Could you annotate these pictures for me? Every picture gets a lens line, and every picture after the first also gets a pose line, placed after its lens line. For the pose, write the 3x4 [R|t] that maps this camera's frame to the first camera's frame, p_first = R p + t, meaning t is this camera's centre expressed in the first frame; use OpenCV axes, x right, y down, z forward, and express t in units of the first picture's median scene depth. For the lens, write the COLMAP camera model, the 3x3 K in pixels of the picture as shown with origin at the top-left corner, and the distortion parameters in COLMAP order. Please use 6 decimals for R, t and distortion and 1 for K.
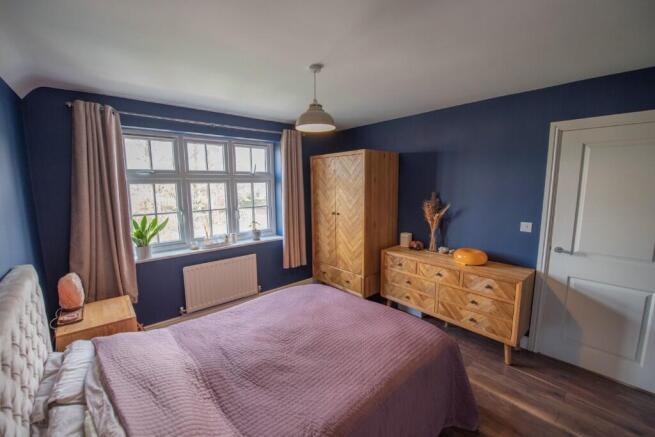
lens RADIAL K [[267.7, 0, 327.5], [0, 267.7, 218.5], [0, 0, 1]] dist [-0.000929, -0.000029]
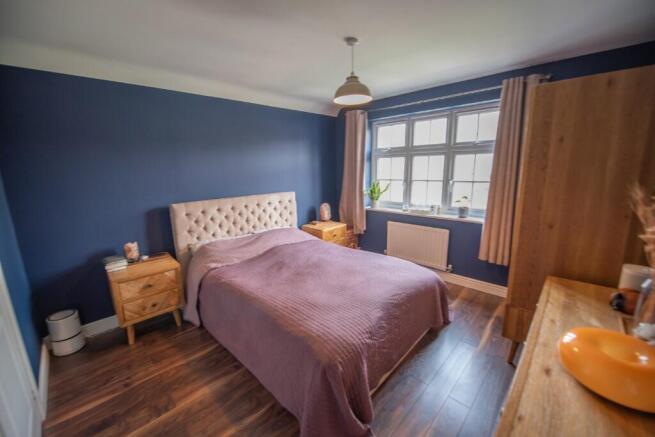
lens RADIAL K [[264.0, 0, 327.5], [0, 264.0, 218.5], [0, 0, 1]] dist [0.000372, -0.000047]
pose [[0.091696, 0.198762, -0.975749, 0.655887], [-0.114731, 0.975460, 0.187921, -0.038377], [0.989156, 0.094717, 0.112250, 0.509027]]
